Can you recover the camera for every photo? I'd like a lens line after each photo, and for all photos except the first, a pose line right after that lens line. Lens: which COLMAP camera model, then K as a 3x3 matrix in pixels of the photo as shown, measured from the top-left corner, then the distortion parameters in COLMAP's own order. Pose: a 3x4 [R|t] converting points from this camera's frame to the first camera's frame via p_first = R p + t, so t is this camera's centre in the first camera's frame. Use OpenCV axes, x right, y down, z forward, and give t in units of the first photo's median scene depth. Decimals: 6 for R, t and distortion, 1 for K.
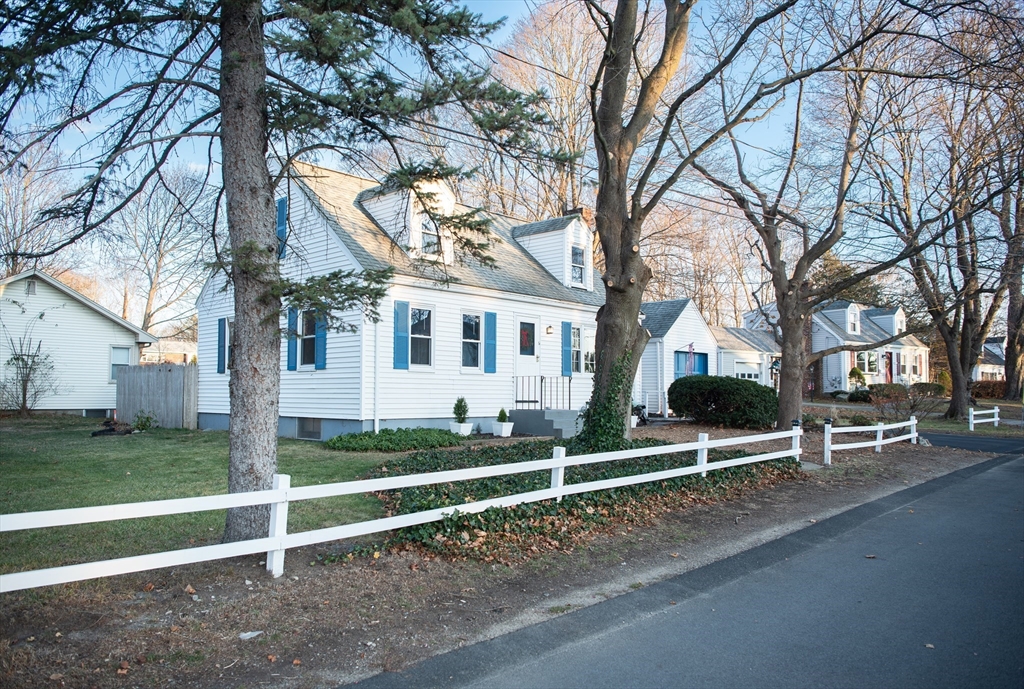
lens RADIAL K [[732.0, 0, 511.7], [0, 732.0, 358.3], [0, 0, 1]] dist [-0.065842, -0.001446]
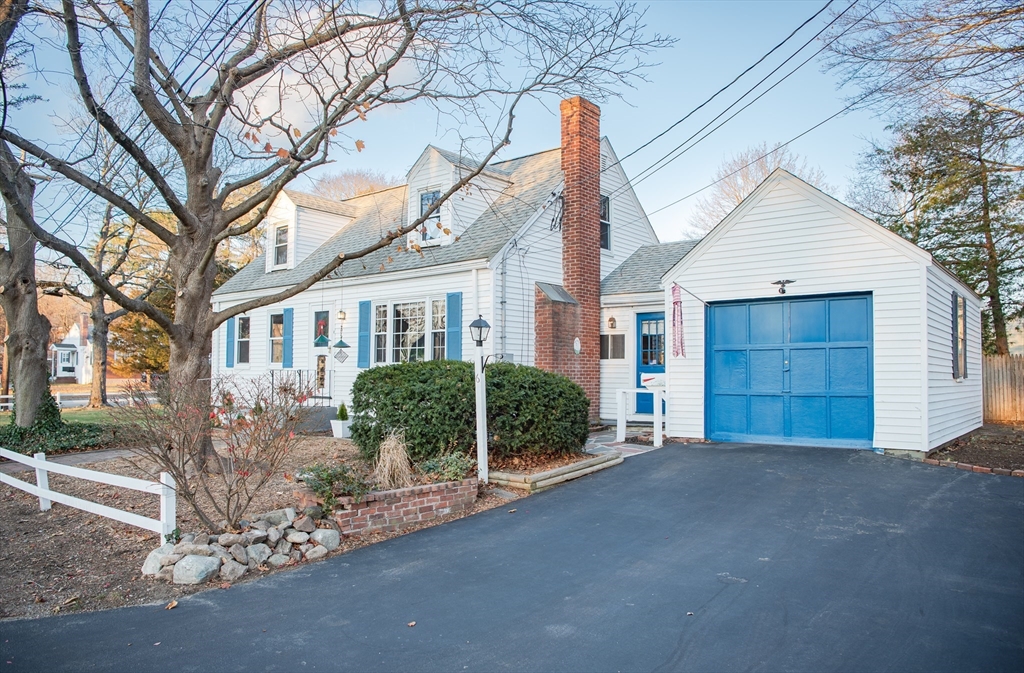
lens RADIAL K [[728.1, 0, 512.0], [0, 728.1, 336.5], [0, 0, 1]] dist [-0.085316, 0.000030]
pose [[0.065924, -0.058343, -0.996118, 0.996220], [0.045561, 0.997424, -0.055404, 0.046489], [0.996784, -0.041731, 0.068413, 1.250952]]
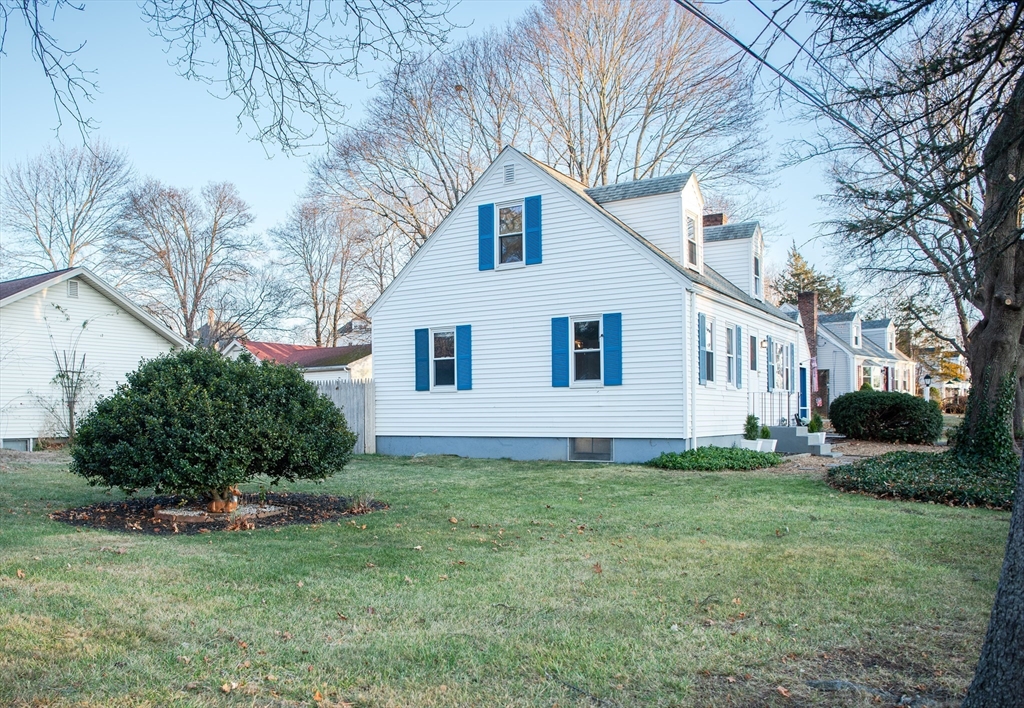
lens RADIAL K [[837.3, 0, 438.9], [0, 837.3, 406.3], [0, 0, 1]] dist [-0.063274, -0.002014]
pose [[0.990418, -0.008008, 0.137870, -0.572602], [0.002669, 0.999241, 0.038867, -0.000475], [-0.138077, -0.038126, 0.989687, -0.024145]]
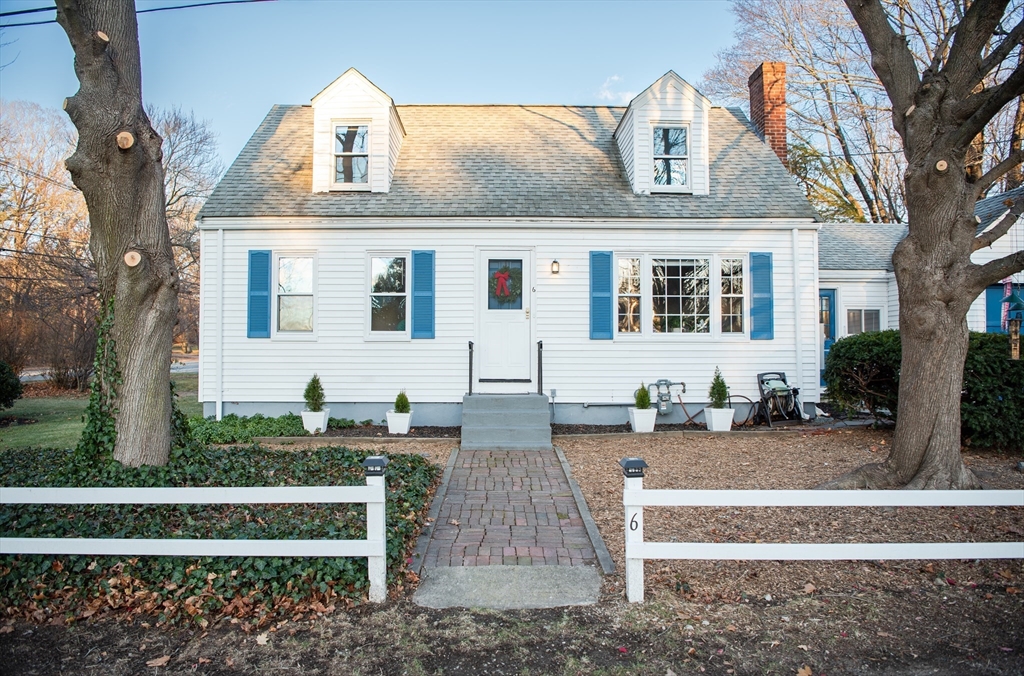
lens RADIAL K [[710.7, 0, 512.0], [0, 710.7, 338.0], [0, 0, 1]] dist [-0.067554, 0.004475]
pose [[0.689867, -0.026484, -0.723452, 0.511205], [0.039779, 0.999208, 0.001353, 0.021761], [0.722843, -0.029712, 0.690373, 0.604479]]
